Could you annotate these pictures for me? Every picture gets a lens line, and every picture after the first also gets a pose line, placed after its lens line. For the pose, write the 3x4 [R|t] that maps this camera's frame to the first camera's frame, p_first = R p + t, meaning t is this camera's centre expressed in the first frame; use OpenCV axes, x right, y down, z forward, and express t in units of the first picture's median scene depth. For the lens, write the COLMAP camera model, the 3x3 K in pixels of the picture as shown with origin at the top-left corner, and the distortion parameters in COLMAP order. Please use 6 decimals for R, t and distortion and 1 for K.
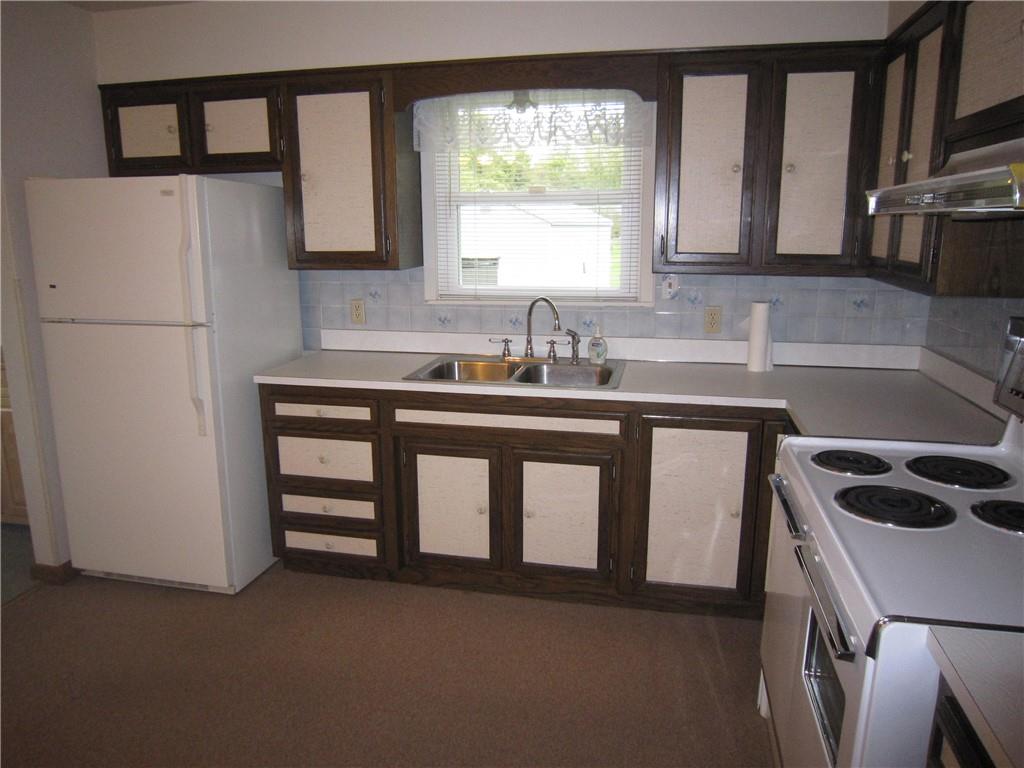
lens RADIAL K [[728.6, 0, 506.9], [0, 728.6, 386.8], [0, 0, 1]] dist [-0.064194, 0.048785]
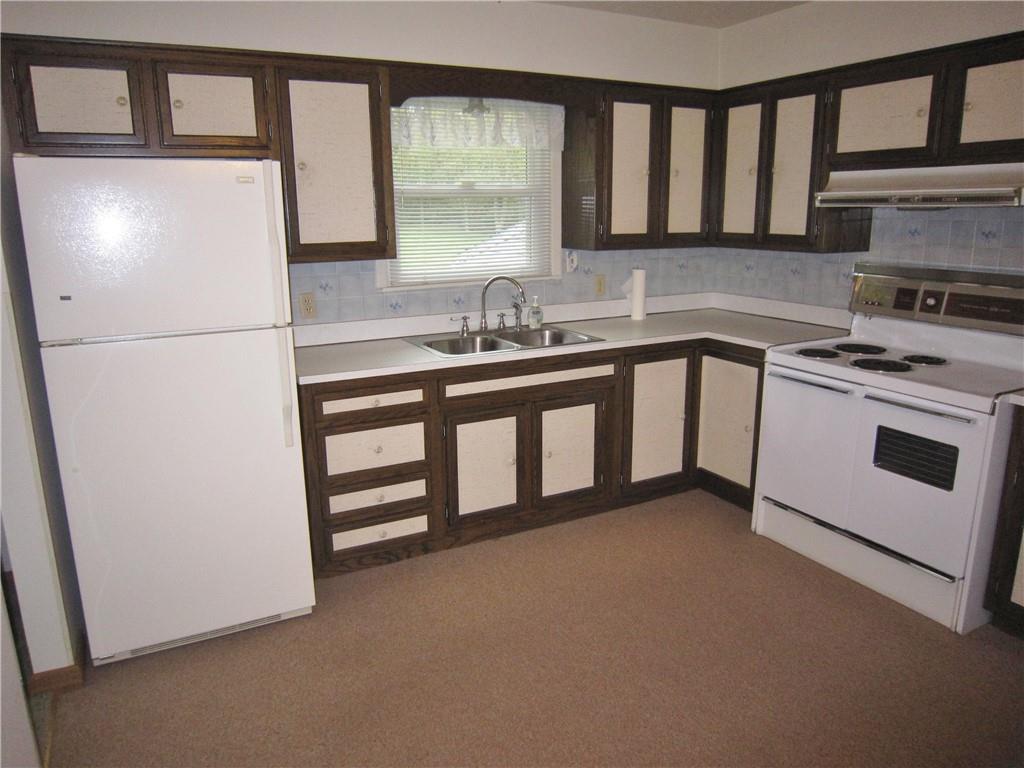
lens RADIAL K [[728.6, 0, 506.9], [0, 728.6, 386.8], [0, 0, 1]] dist [-0.064194, 0.048785]
pose [[0.757645, -0.157231, 0.633445, -0.731075], [0.148440, 0.986625, 0.067350, -0.026032], [-0.635562, 0.043001, 0.770851, 0.103786]]
